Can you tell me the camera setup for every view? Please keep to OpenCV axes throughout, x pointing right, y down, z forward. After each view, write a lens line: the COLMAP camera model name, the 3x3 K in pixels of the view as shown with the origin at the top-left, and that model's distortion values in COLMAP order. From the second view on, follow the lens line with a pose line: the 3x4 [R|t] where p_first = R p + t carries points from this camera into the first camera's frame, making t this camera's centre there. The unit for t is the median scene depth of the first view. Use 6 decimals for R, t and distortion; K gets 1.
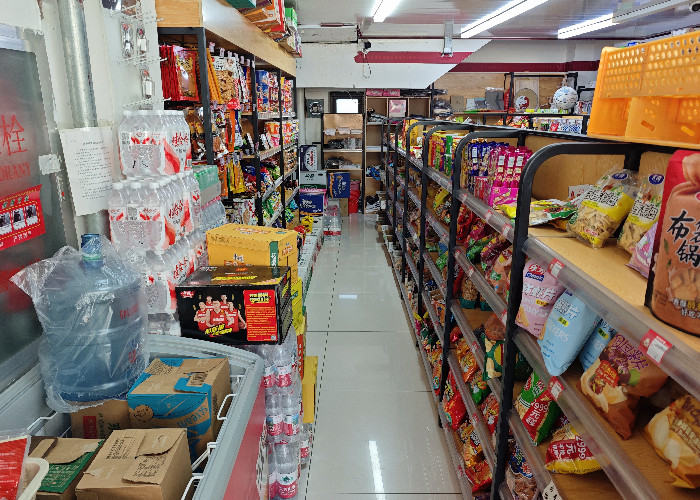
lens RADIAL K [[490.1, 0, 350.0], [0, 490.1, 250.0], [0, 0, 1]] dist [0.096965, -0.162661]
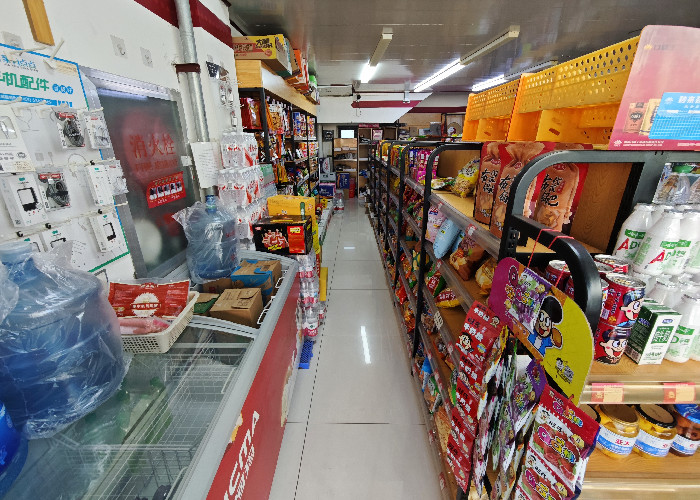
lens RADIAL K [[313.3, 0, 350.0], [0, 313.3, 250.0], [0, 0, 1]] dist [-0.001649, -0.000050]
pose [[0.999792, -0.005955, -0.019520, 0.045757], [0.007079, 0.998290, 0.058028, 0.090651], [0.019141, -0.058154, 0.998124, -0.191861]]
